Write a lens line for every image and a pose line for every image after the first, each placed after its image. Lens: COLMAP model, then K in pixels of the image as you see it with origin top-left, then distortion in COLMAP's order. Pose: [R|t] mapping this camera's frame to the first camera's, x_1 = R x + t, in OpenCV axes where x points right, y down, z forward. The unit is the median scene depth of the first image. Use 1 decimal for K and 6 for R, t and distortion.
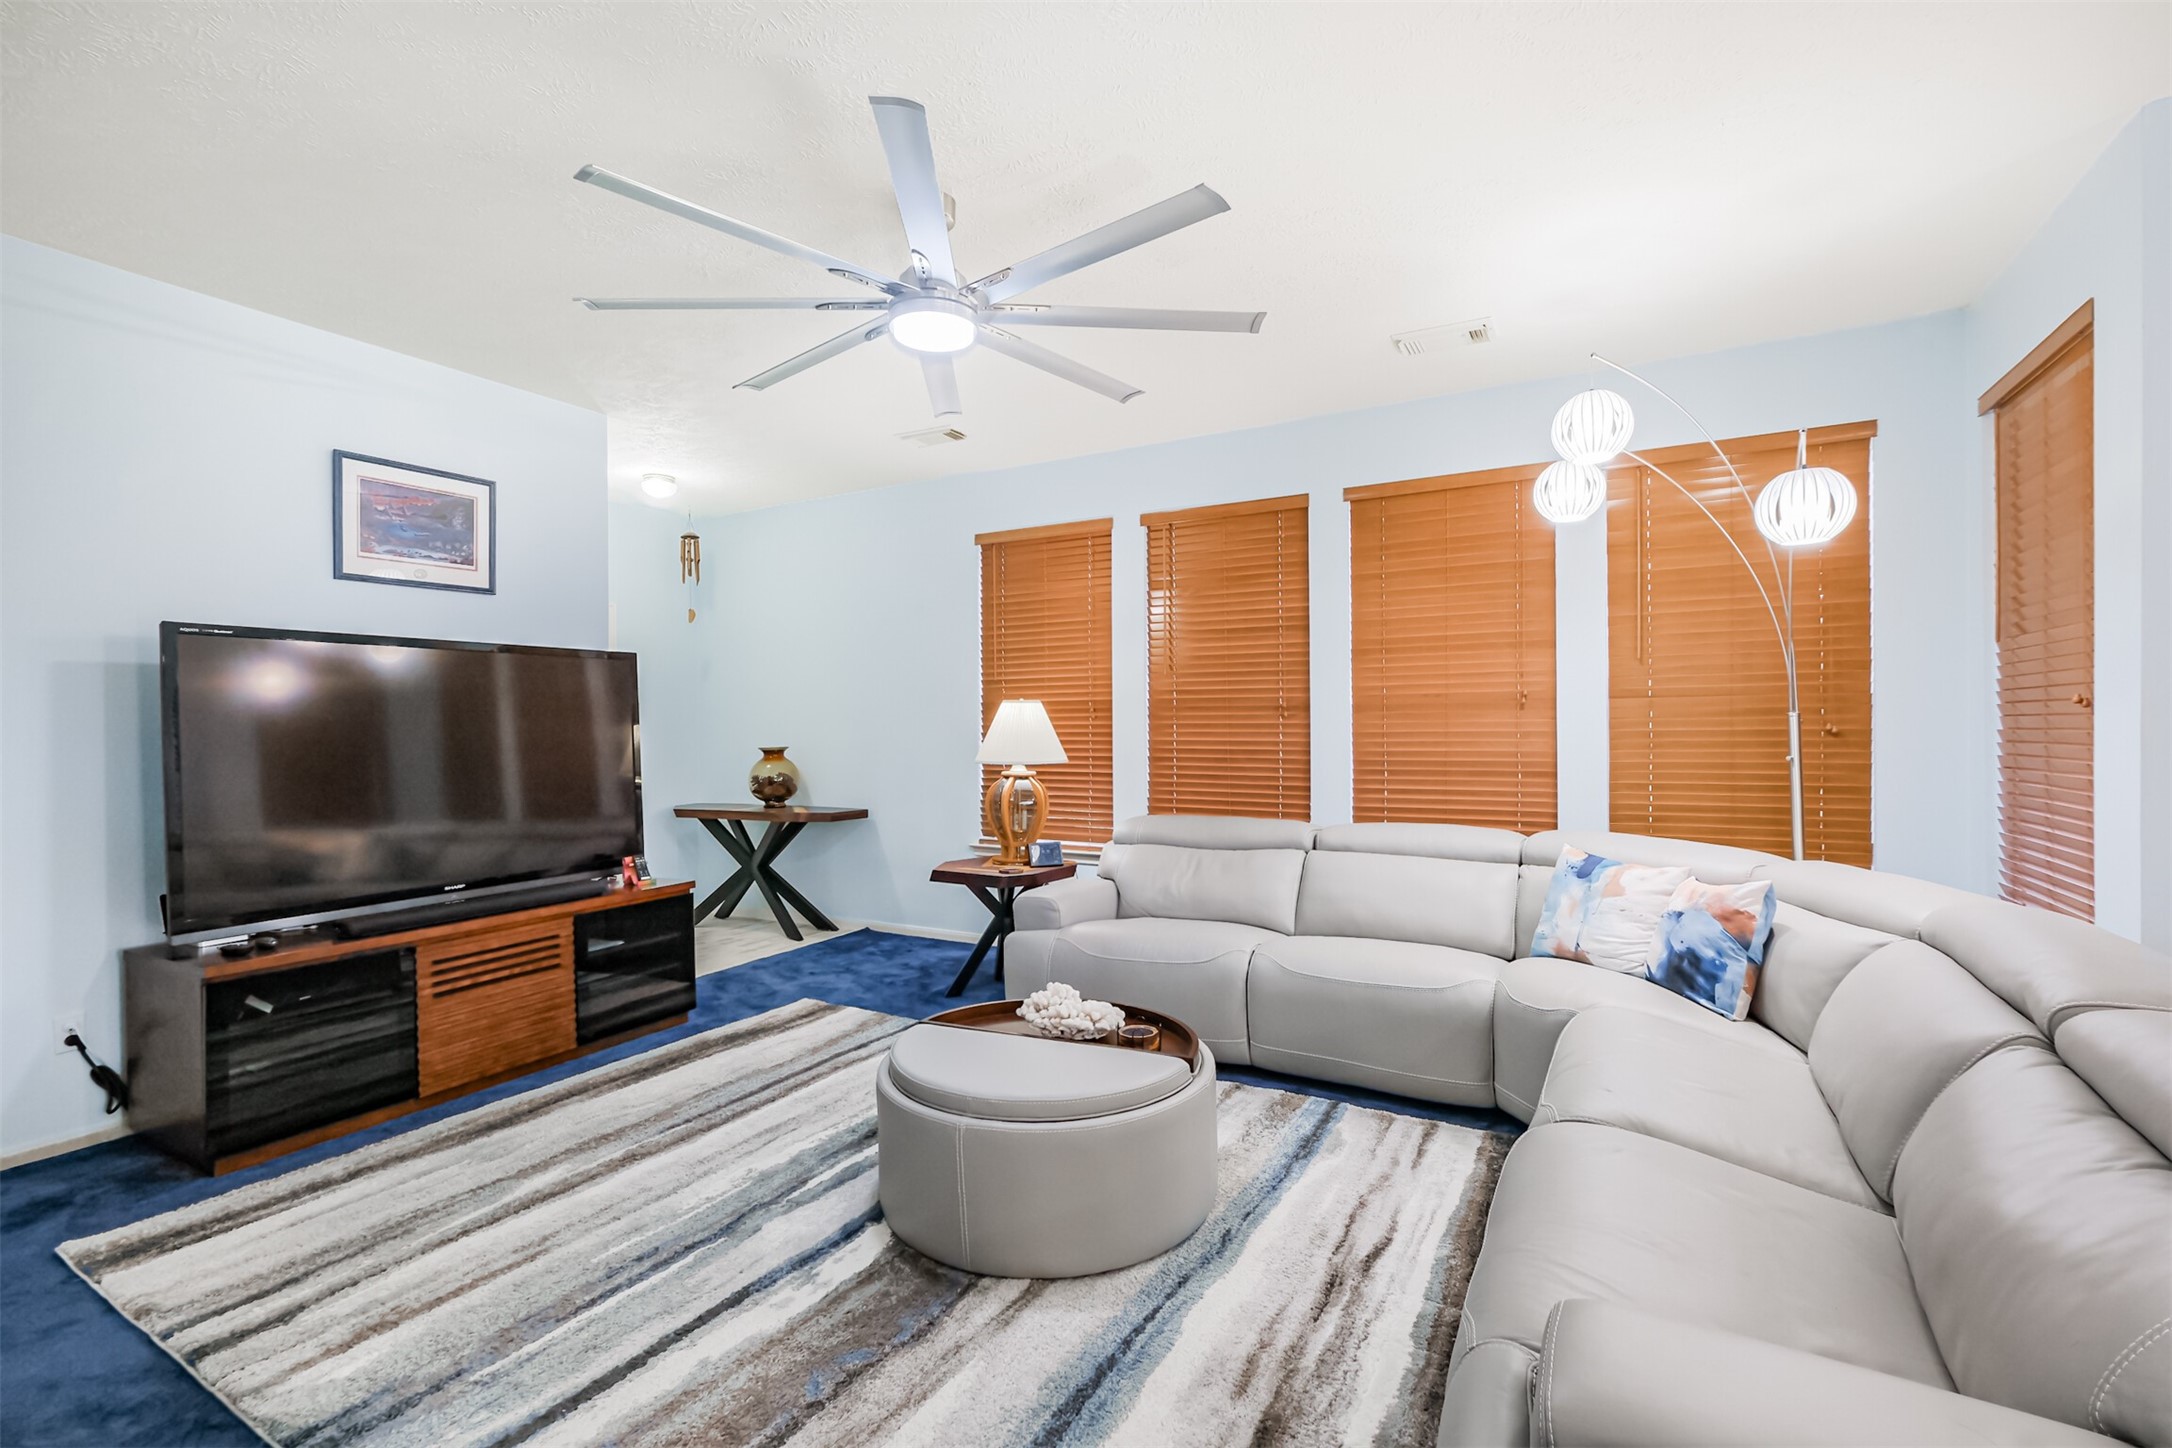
lens RADIAL K [[962.2, 0, 1093.2], [0, 962.2, 721.9], [0, 0, 1]] dist [0.001067, 0.000344]
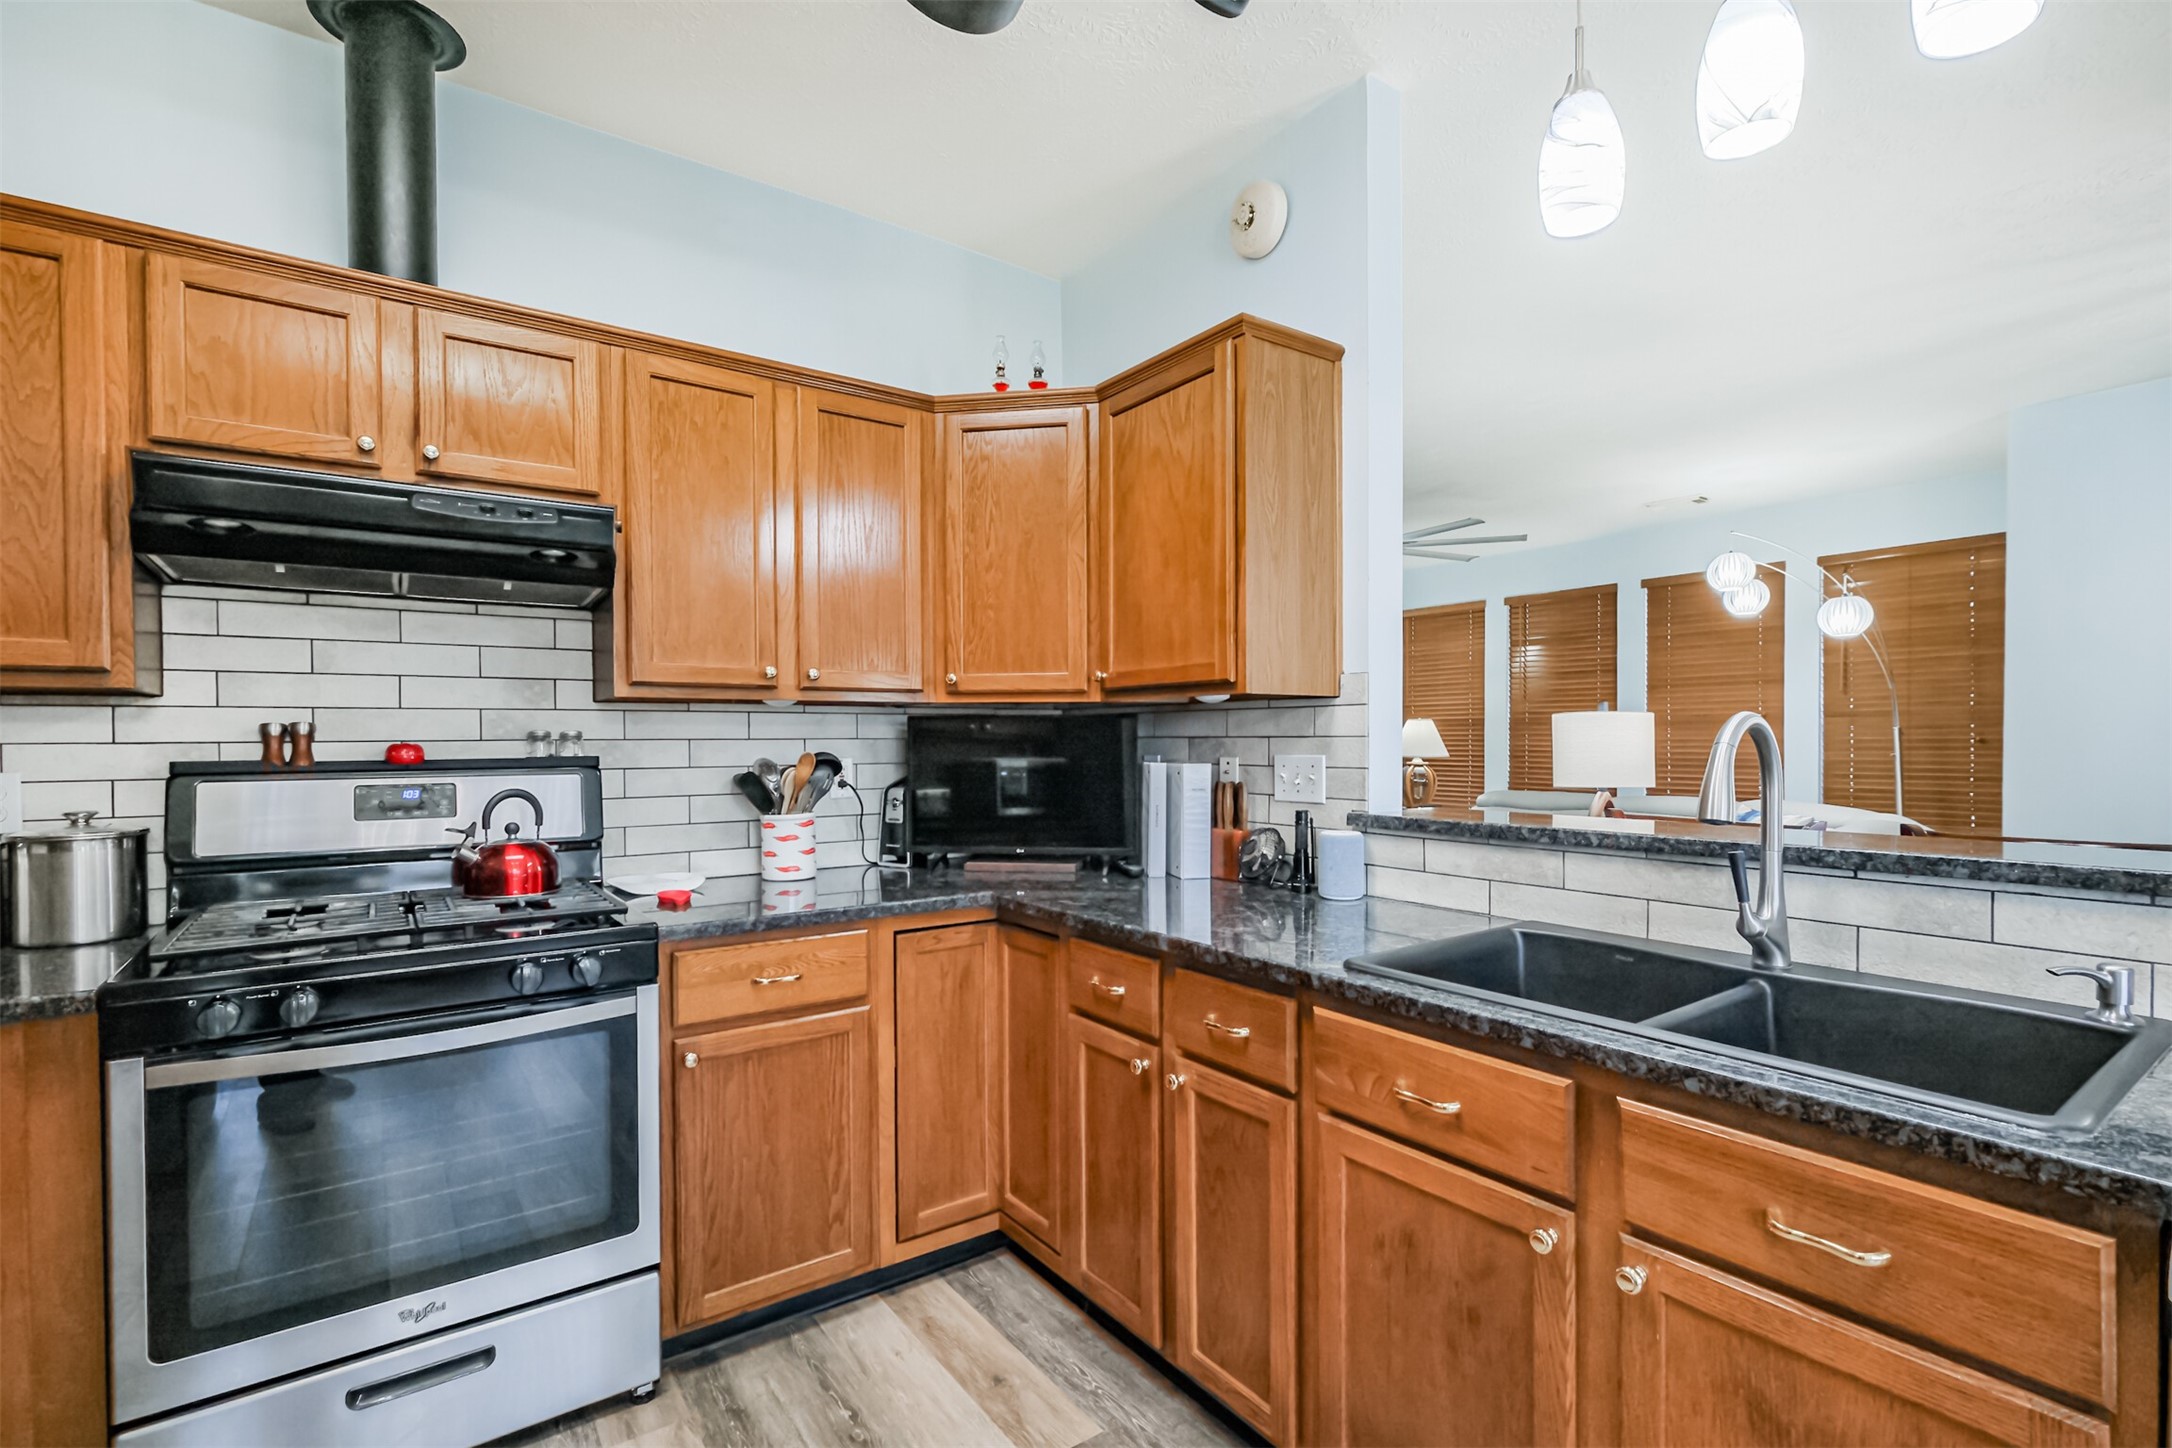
lens RADIAL K [[982.2, 0, 1092.1], [0, 982.2, 750.9], [0, 0, 1]] dist [0.002055, 0.000613]
pose [[0.902385, 0.011828, -0.430768, 0.190911], [-0.003494, 0.999791, 0.020132, 0.000451], [0.430916, -0.016662, 0.902238, -1.005618]]
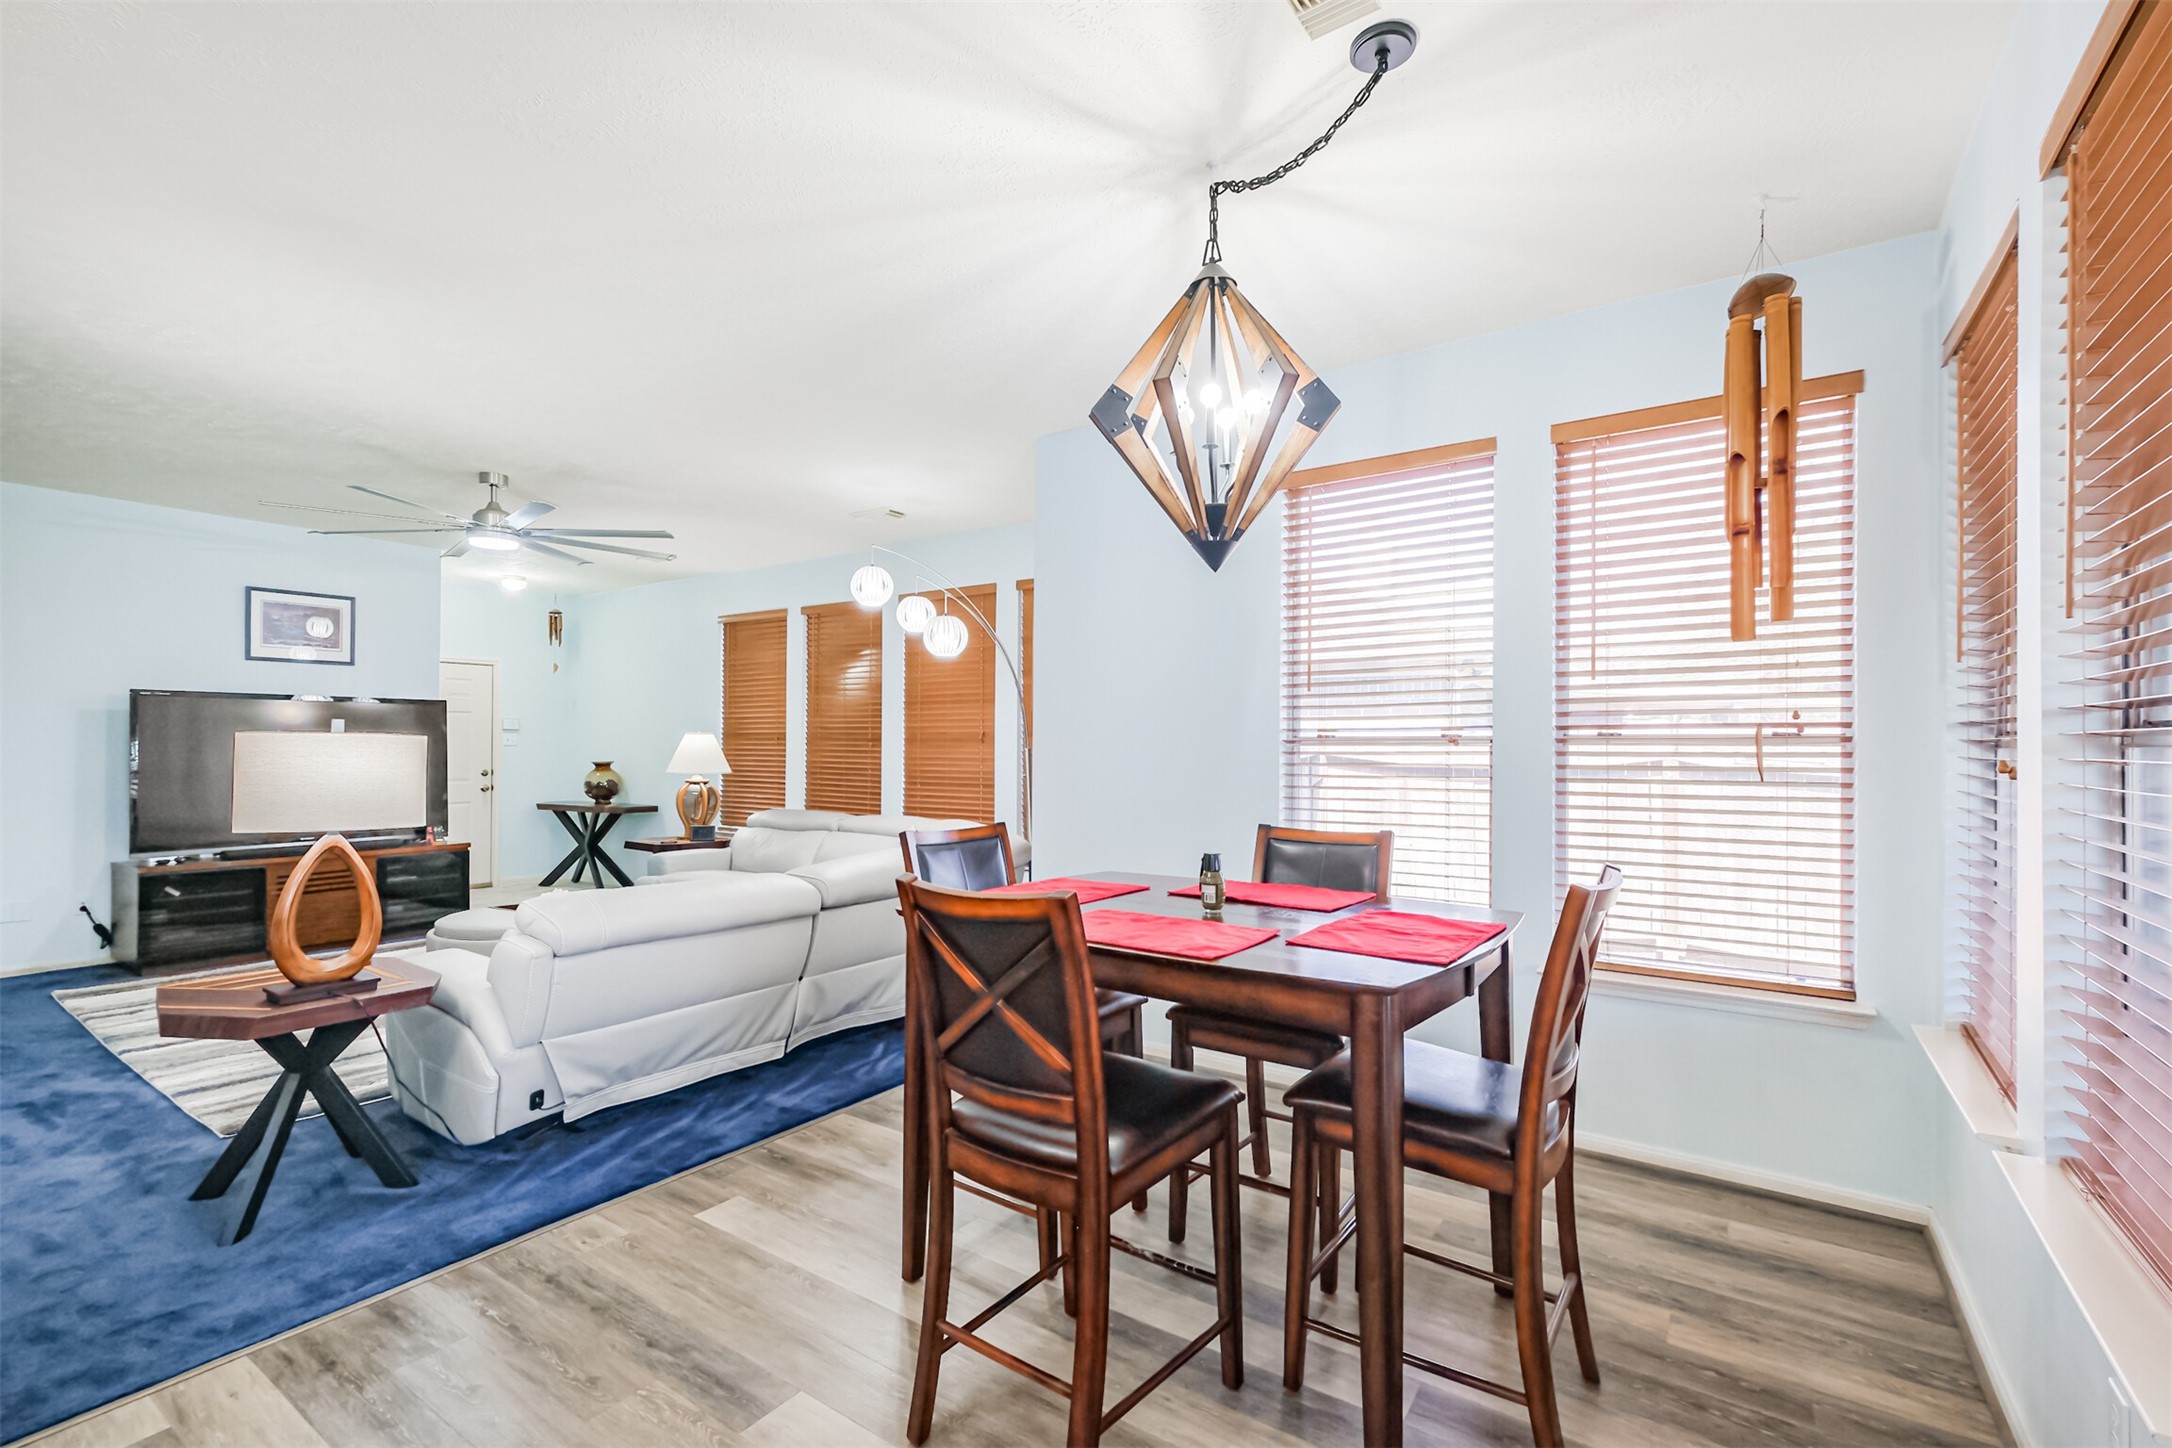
lens RADIAL K [[945.5, 0, 1088.5], [0, 945.5, 734.6], [0, 0, 1]] dist [0.010281, 0.000119]
pose [[0.995253, 0.013637, -0.096365, 0.894190], [-0.014482, 0.999863, -0.008076, -0.021631], [0.096241, 0.009433, 0.995313, -0.566263]]
